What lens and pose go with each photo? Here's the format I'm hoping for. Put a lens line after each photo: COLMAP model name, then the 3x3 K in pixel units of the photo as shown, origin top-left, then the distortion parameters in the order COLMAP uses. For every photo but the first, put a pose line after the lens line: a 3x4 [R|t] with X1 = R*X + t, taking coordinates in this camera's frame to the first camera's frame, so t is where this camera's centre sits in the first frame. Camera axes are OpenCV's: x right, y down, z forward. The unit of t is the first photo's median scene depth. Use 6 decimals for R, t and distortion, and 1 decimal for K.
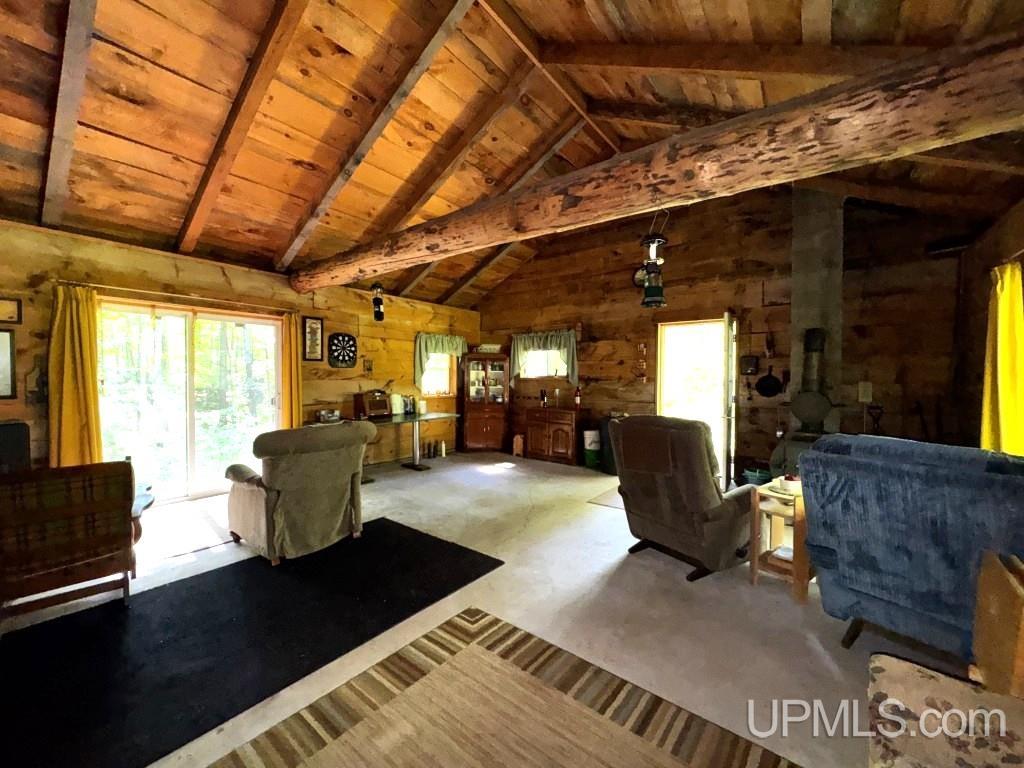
lens RADIAL K [[409.5, 0, 512.0], [0, 409.5, 384.0], [0, 0, 1]] dist [0.000770, 0.000075]
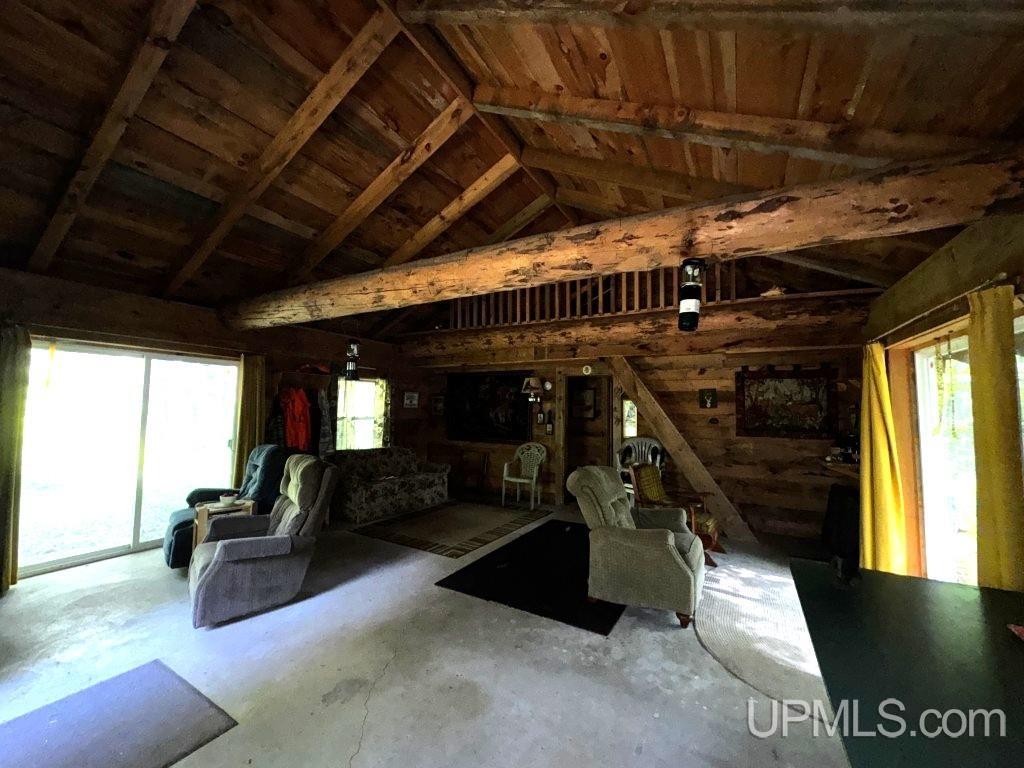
lens RADIAL K [[409.5, 0, 512.0], [0, 409.5, 384.0], [0, 0, 1]] dist [0.000770, 0.000075]
pose [[-0.990998, -0.024311, -0.131648, -0.034073], [-0.018480, 0.998801, -0.045334, -0.041326], [0.132592, -0.042493, -0.990259, 1.060961]]
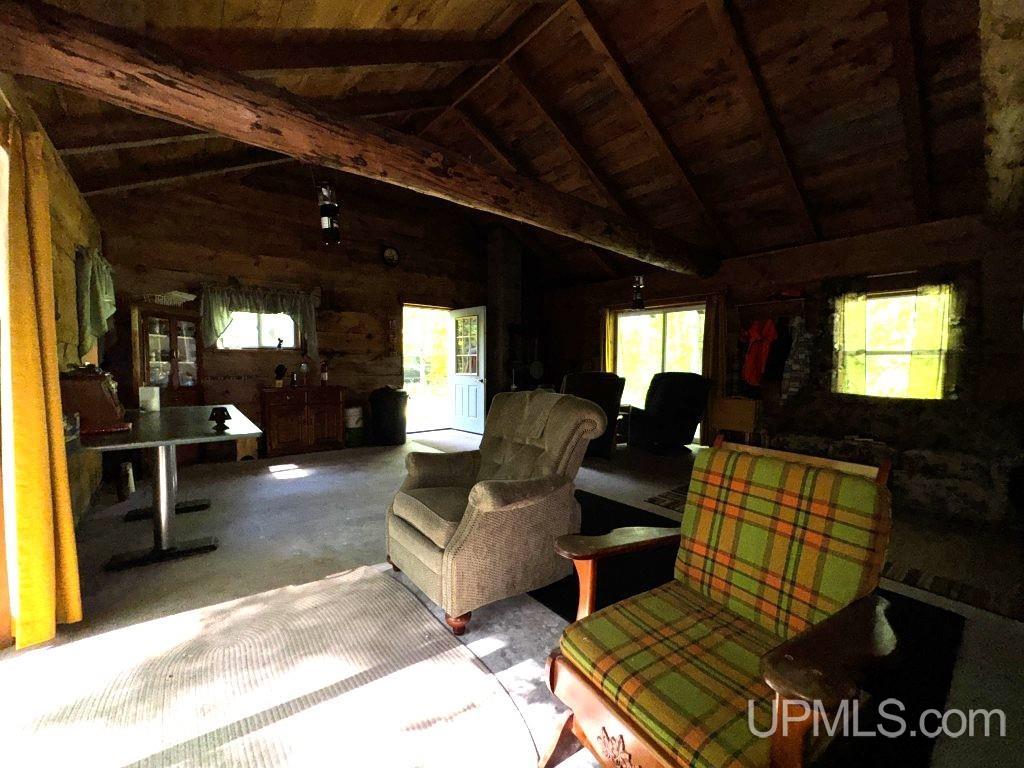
lens RADIAL K [[409.5, 0, 512.0], [0, 409.5, 384.0], [0, 0, 1]] dist [0.000770, 0.000075]
pose [[0.232466, -0.051305, 0.971250, -0.623055], [0.012764, 0.998683, 0.049699, 0.018272], [-0.972521, 0.000844, 0.232815, 0.432167]]
